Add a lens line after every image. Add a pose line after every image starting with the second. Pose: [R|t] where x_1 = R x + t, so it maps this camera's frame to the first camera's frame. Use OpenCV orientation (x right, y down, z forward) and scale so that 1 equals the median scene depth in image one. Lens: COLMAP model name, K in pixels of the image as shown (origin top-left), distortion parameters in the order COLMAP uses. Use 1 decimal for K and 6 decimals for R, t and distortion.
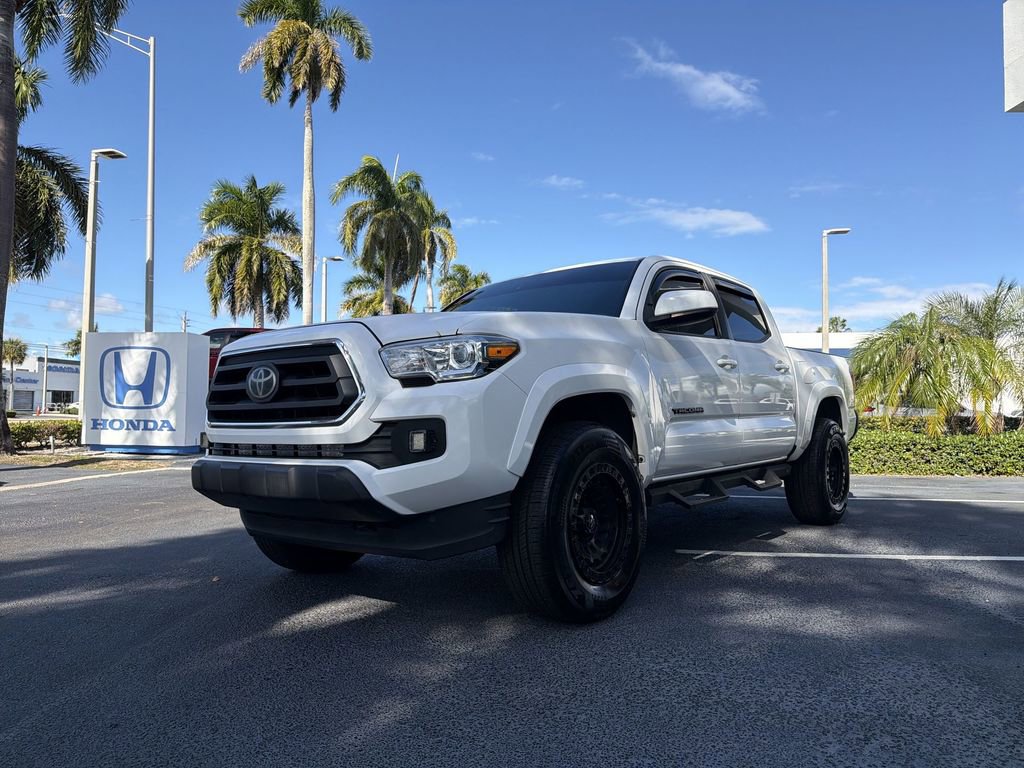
lens RADIAL K [[725.5, 0, 511.7], [0, 725.5, 382.9], [0, 0, 1]] dist [0.041036, -0.050345]
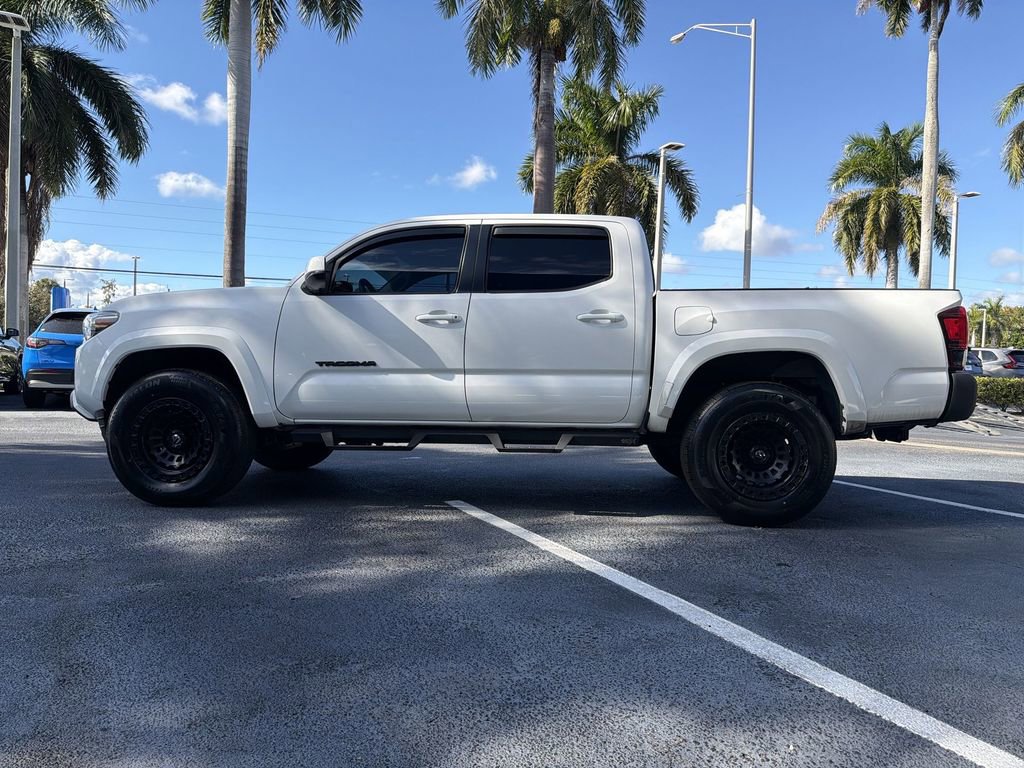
lens RADIAL K [[725.5, 0, 509.6], [0, 725.5, 378.3], [0, 0, 1]] dist [0.041036, -0.050345]
pose [[0.572840, 0.024291, -0.819308, 0.158961], [0.013434, 0.999148, 0.039015, 0.002459], [0.819557, -0.033356, 0.572025, 0.069824]]
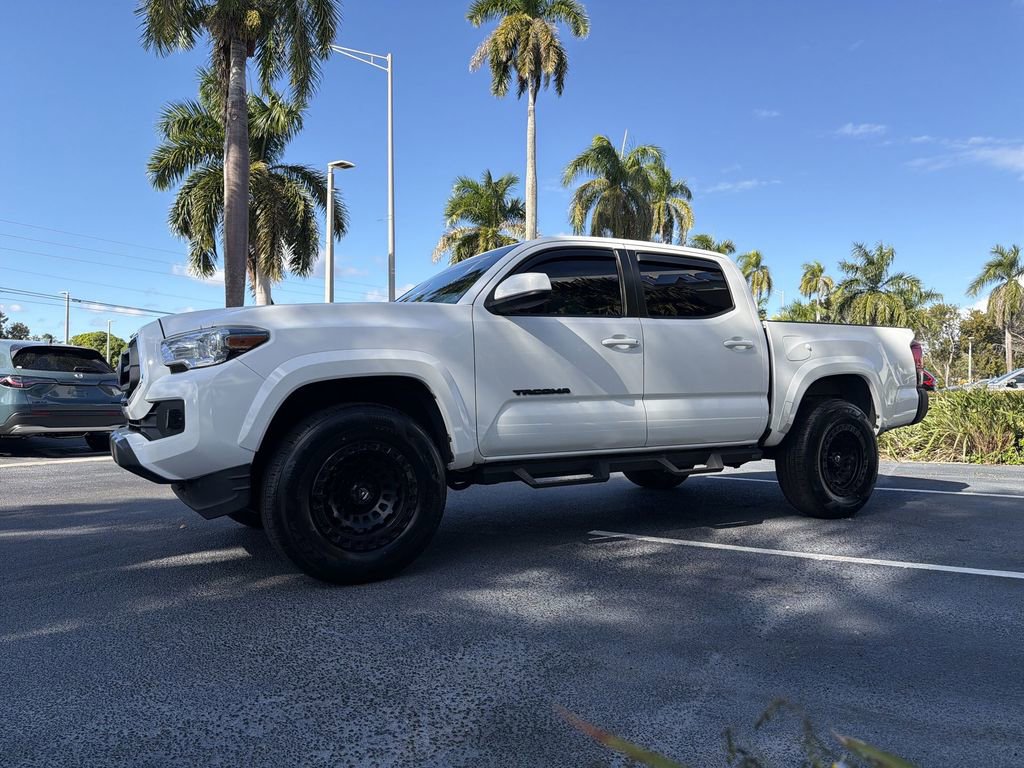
lens RADIAL K [[725.5, 0, 509.9], [0, 725.5, 385.3], [0, 0, 1]] dist [0.041036, -0.050345]
pose [[0.932552, -0.001682, -0.361032, 0.069042], [0.014566, 0.999350, 0.032970, -0.000582], [0.360742, -0.036005, 0.931970, 0.006531]]
